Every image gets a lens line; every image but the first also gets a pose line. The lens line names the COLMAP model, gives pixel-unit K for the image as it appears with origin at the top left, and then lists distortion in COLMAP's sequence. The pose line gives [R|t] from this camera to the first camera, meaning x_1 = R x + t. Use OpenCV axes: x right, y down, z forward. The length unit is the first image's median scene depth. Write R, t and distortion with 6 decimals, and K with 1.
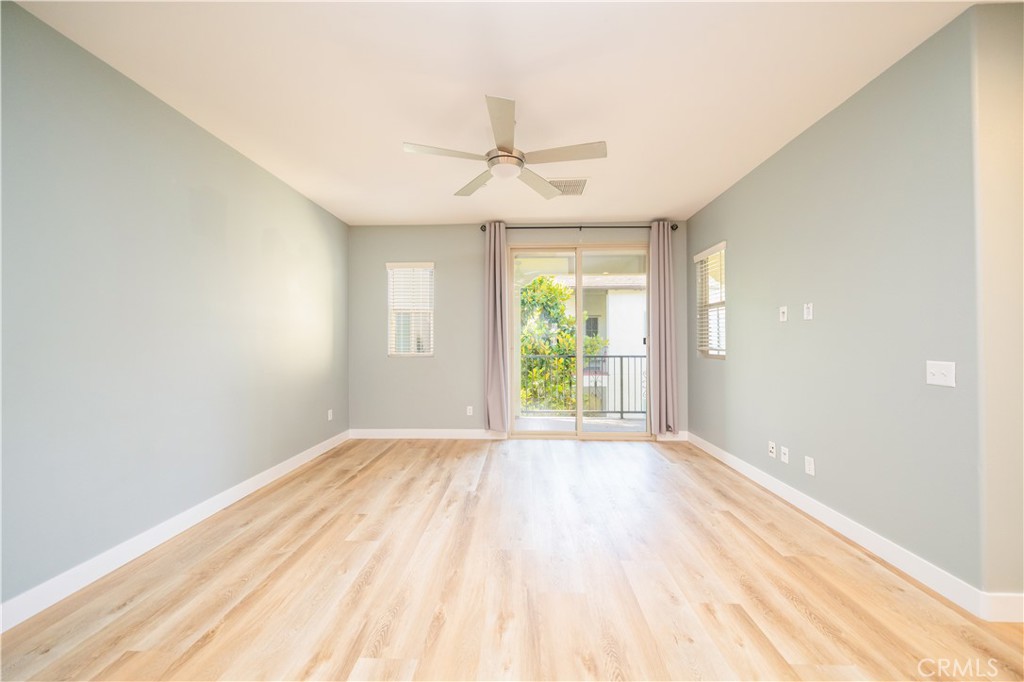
lens RADIAL K [[352.4, 0, 512.0], [0, 352.4, 341.0], [0, 0, 1]] dist [-0.000095, -0.000035]
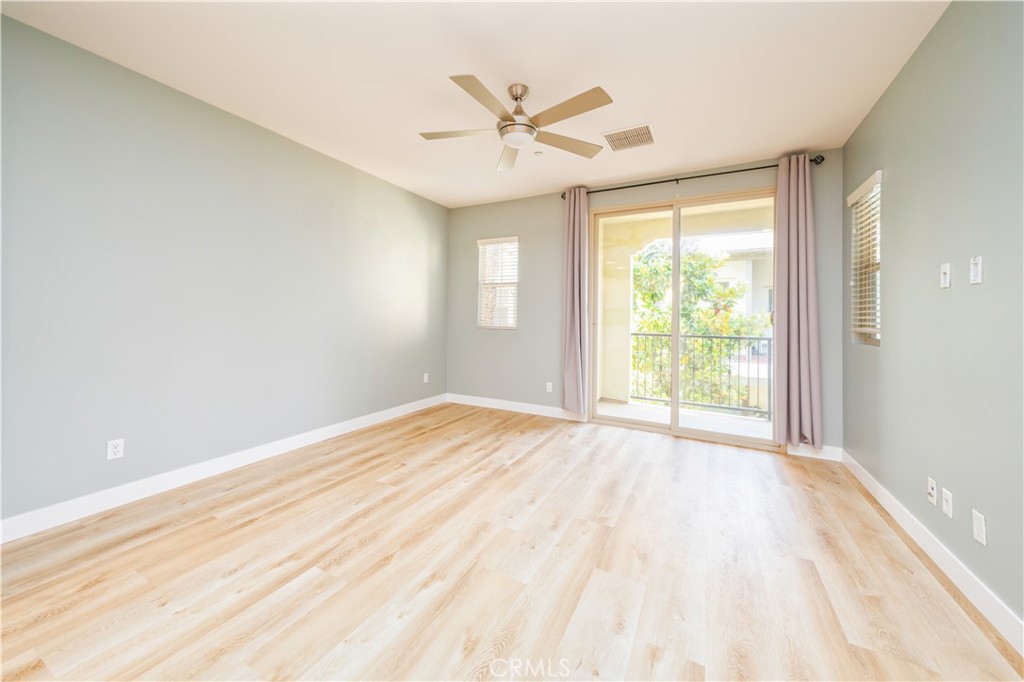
lens RADIAL K [[375.2, 0, 512.4], [0, 375.2, 312.2], [0, 0, 1]] dist [0.017088, -0.000161]
pose [[0.897749, 0.010926, -0.440373, 0.341767], [-0.016778, 0.999815, -0.009398, 0.007210], [0.440188, 0.015826, 0.897766, 0.046436]]
